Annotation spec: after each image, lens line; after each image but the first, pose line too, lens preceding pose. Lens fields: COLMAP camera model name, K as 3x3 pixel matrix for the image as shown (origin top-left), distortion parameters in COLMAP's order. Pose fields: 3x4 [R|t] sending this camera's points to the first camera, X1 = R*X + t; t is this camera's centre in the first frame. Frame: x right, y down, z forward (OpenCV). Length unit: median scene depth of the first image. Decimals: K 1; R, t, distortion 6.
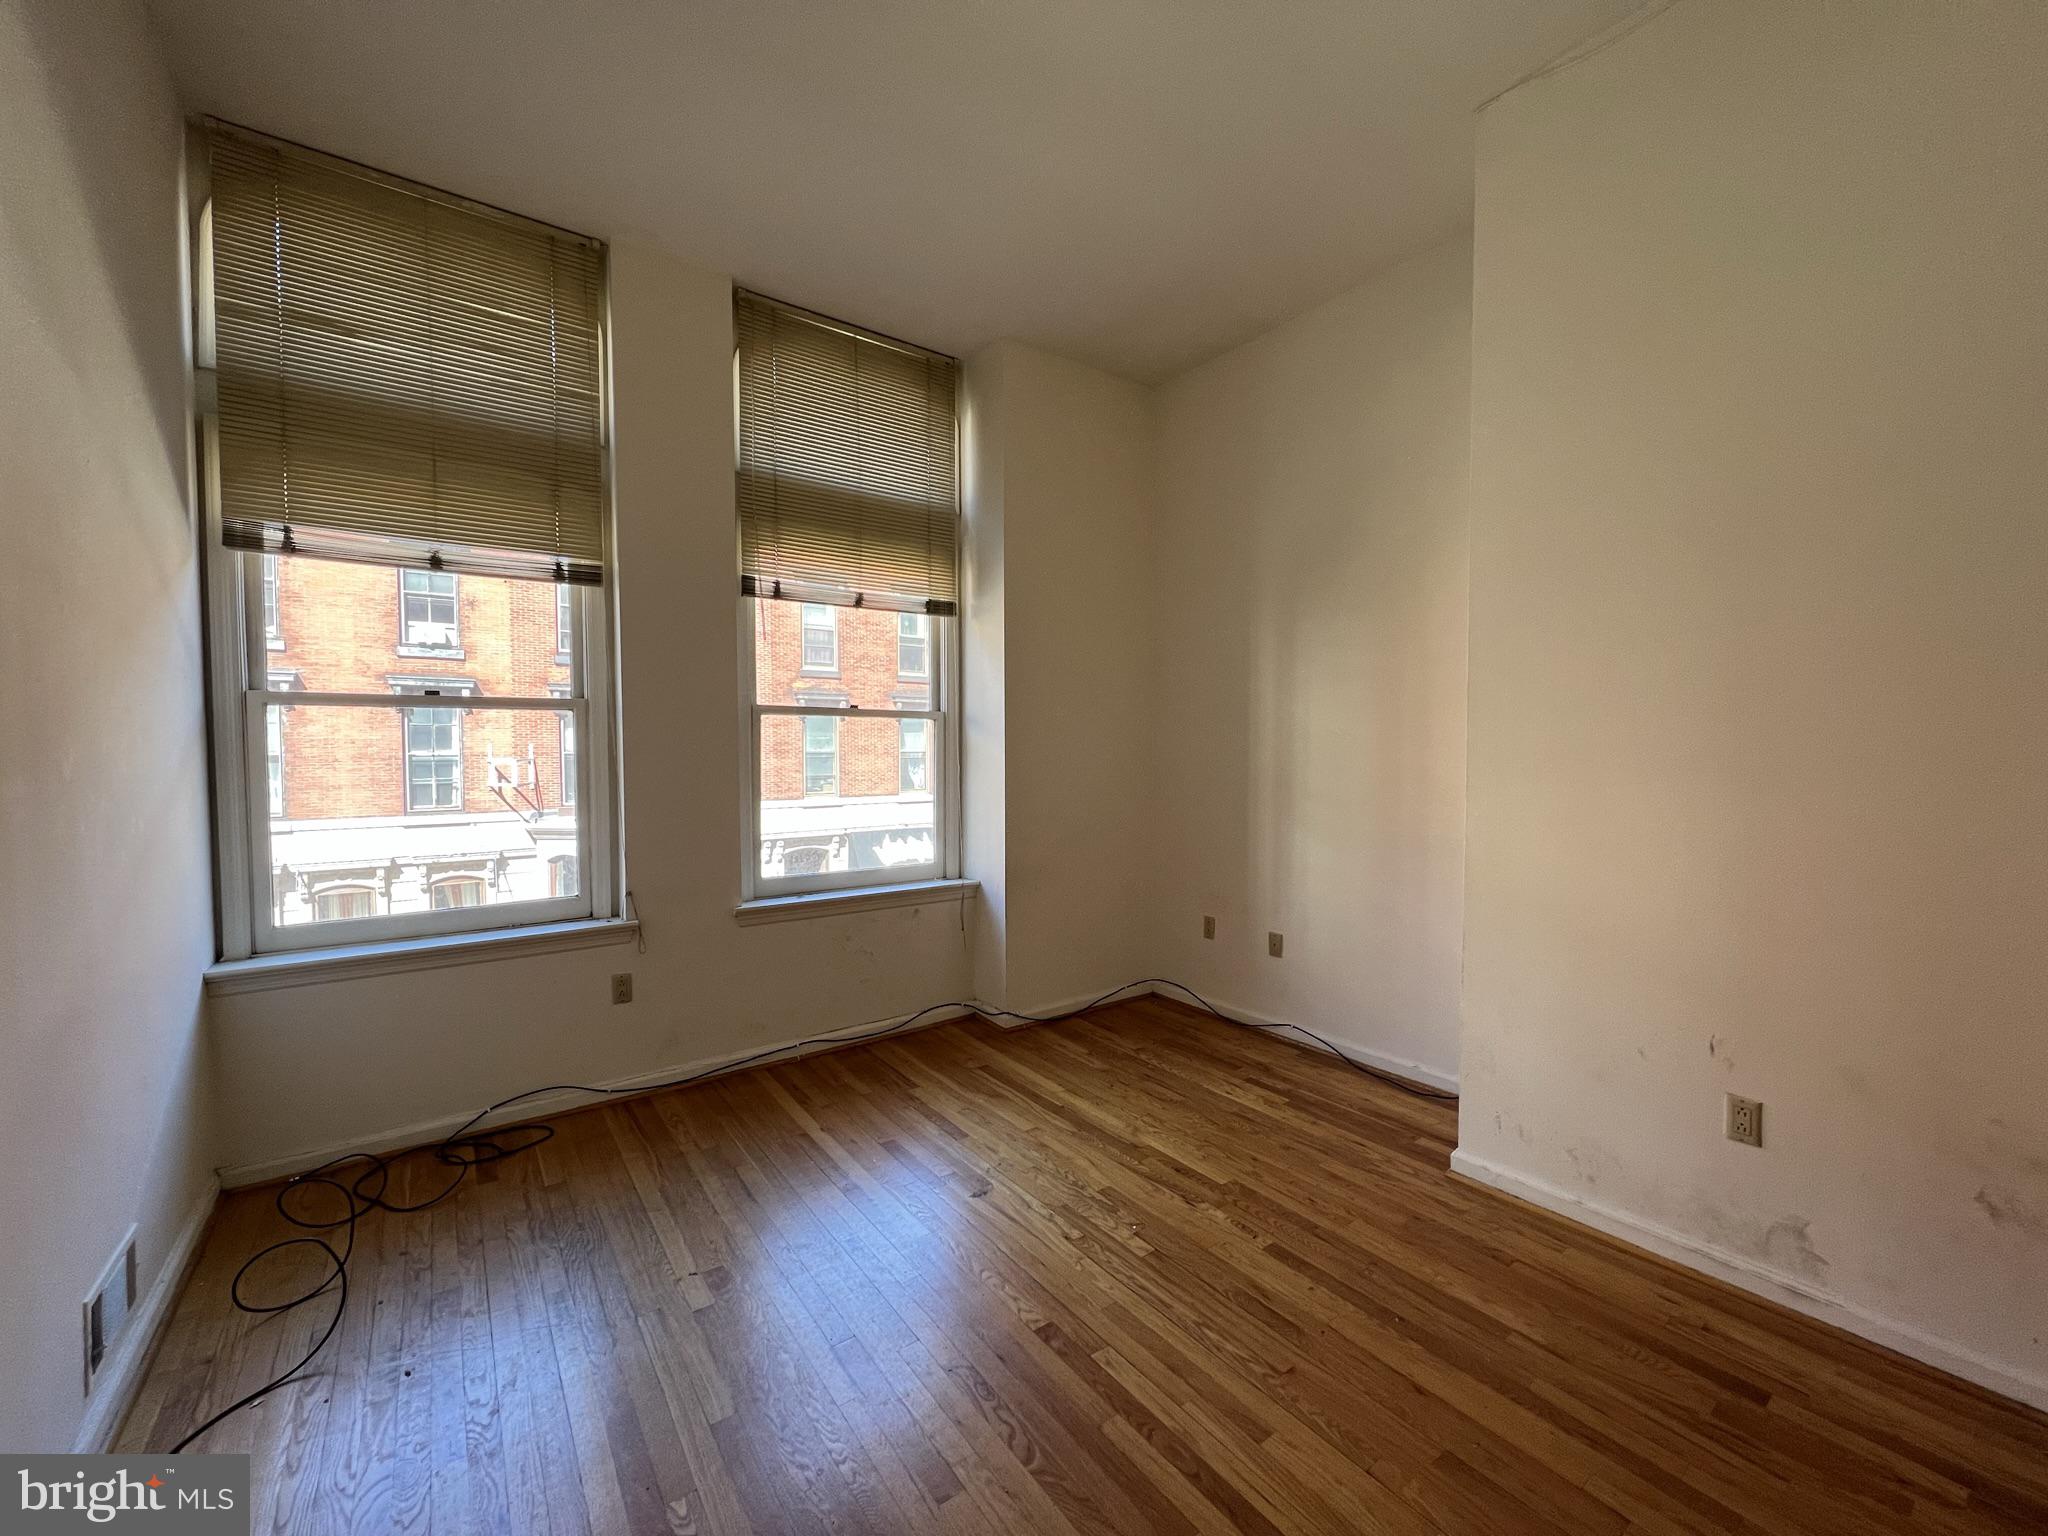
lens RADIAL K [[819.3, 0, 1021.7], [0, 819.3, 770.1], [0, 0, 1]] dist [-0.000921, -0.000358]
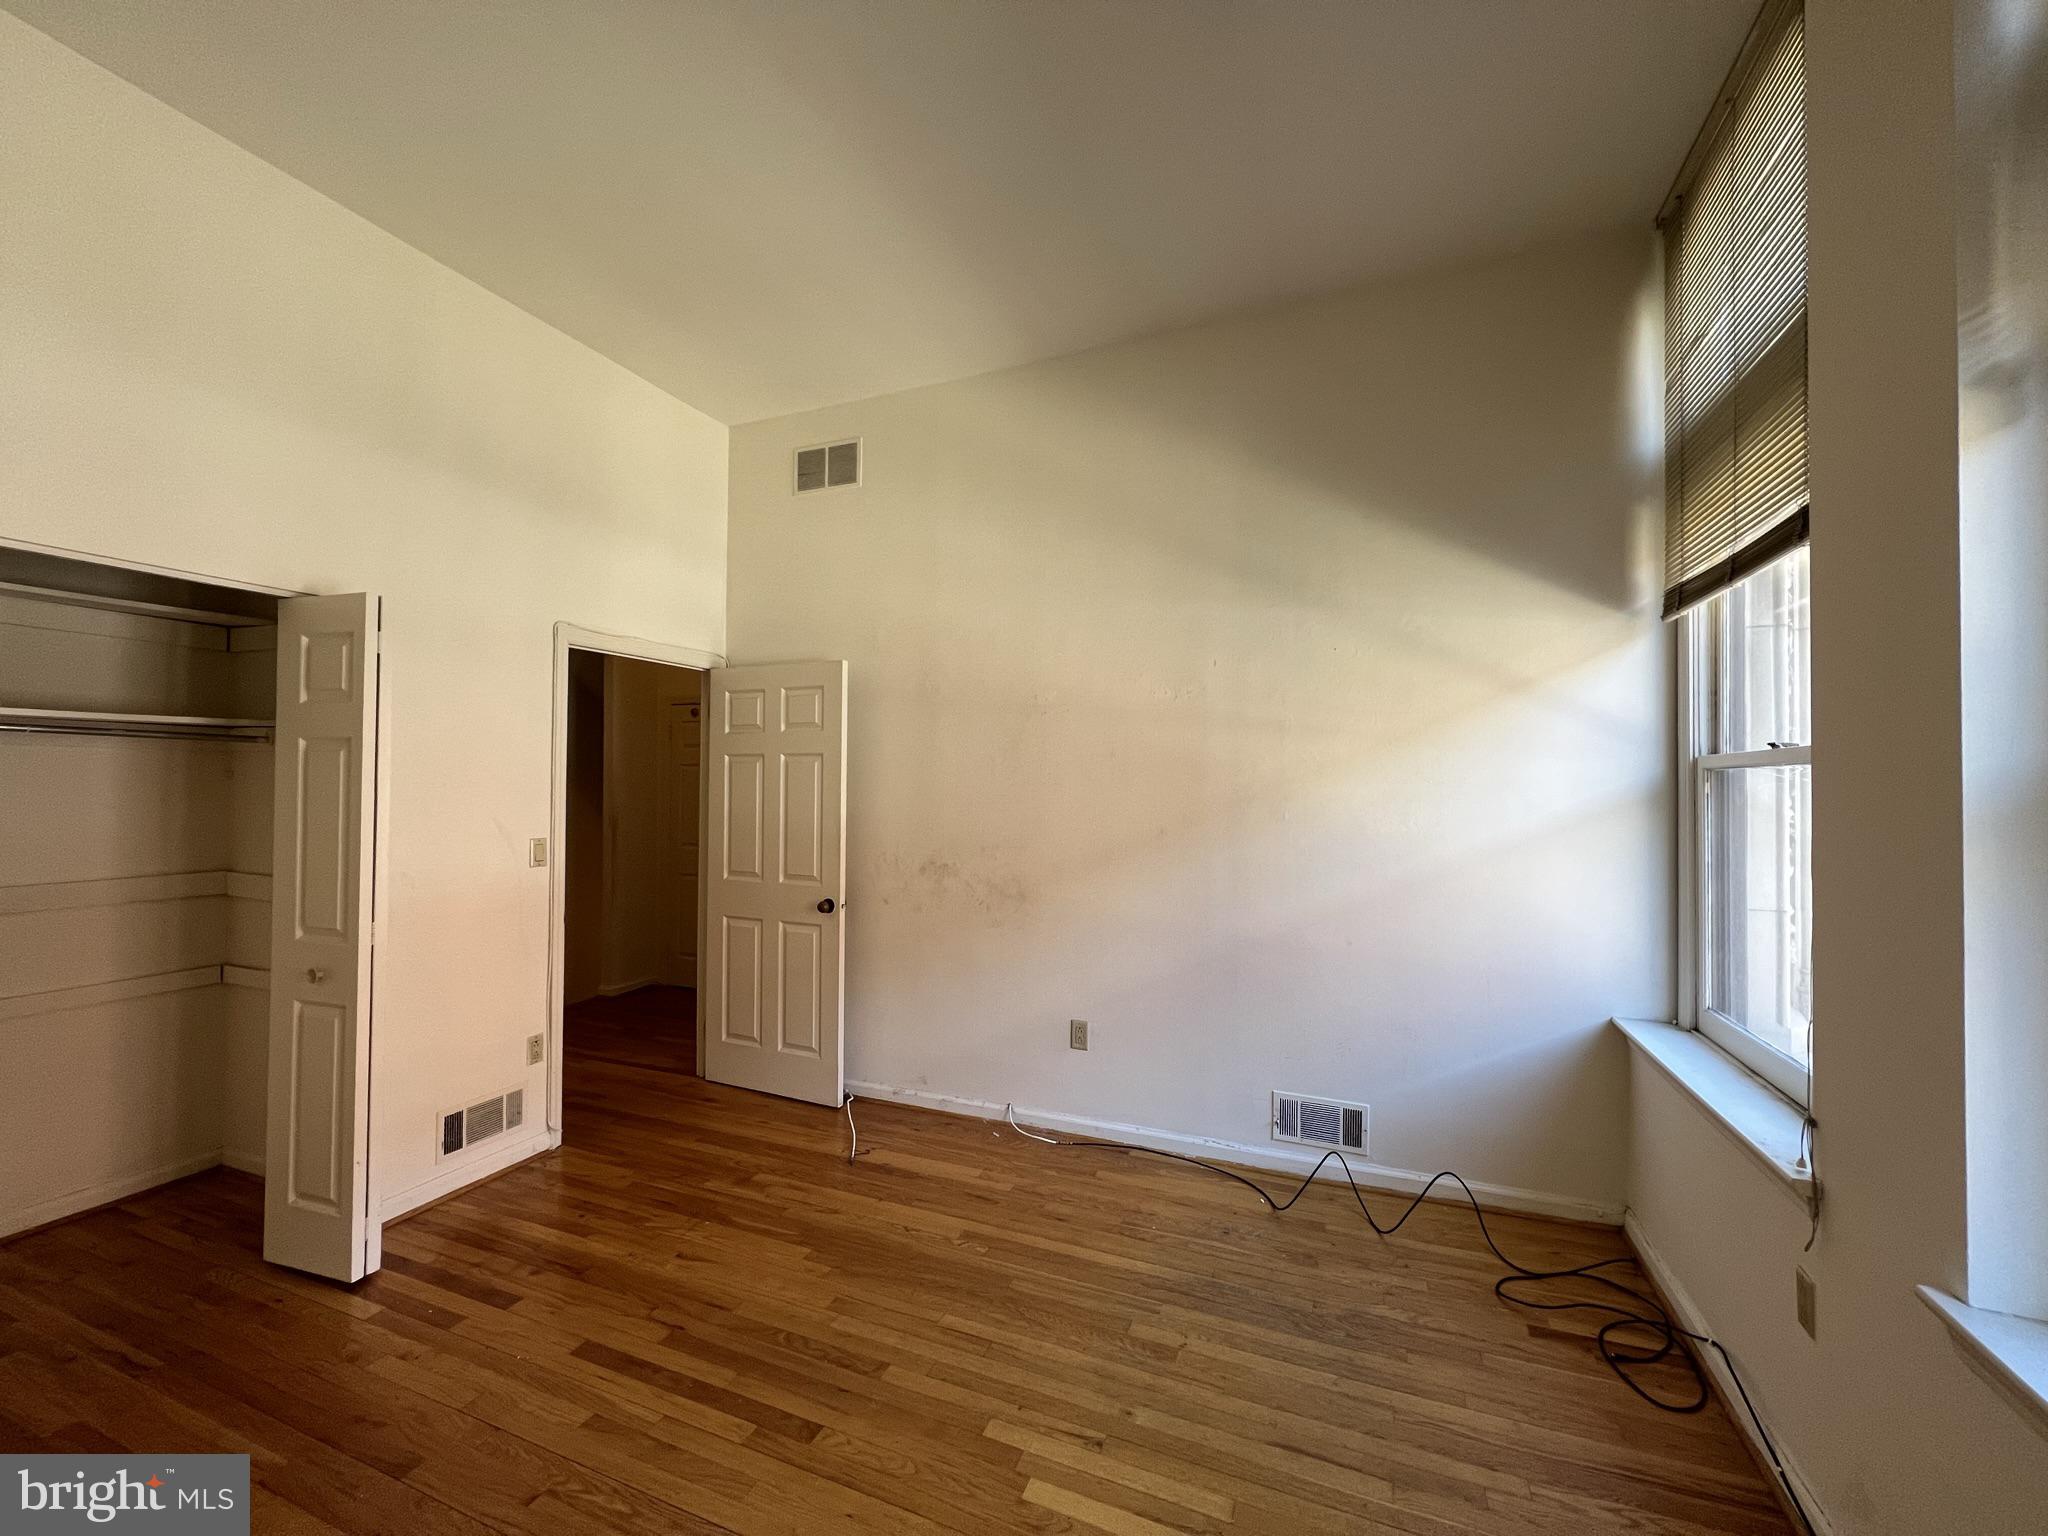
lens RADIAL K [[819.3, 0, 1025.8], [0, 819.3, 778.2], [0, 0, 1]] dist [-0.000921, -0.000358]
pose [[-0.853525, -0.009589, -0.520963, 0.316465], [-0.017538, 0.999793, 0.010331, -0.089674], [0.520756, 0.017954, -0.853516, 1.904735]]
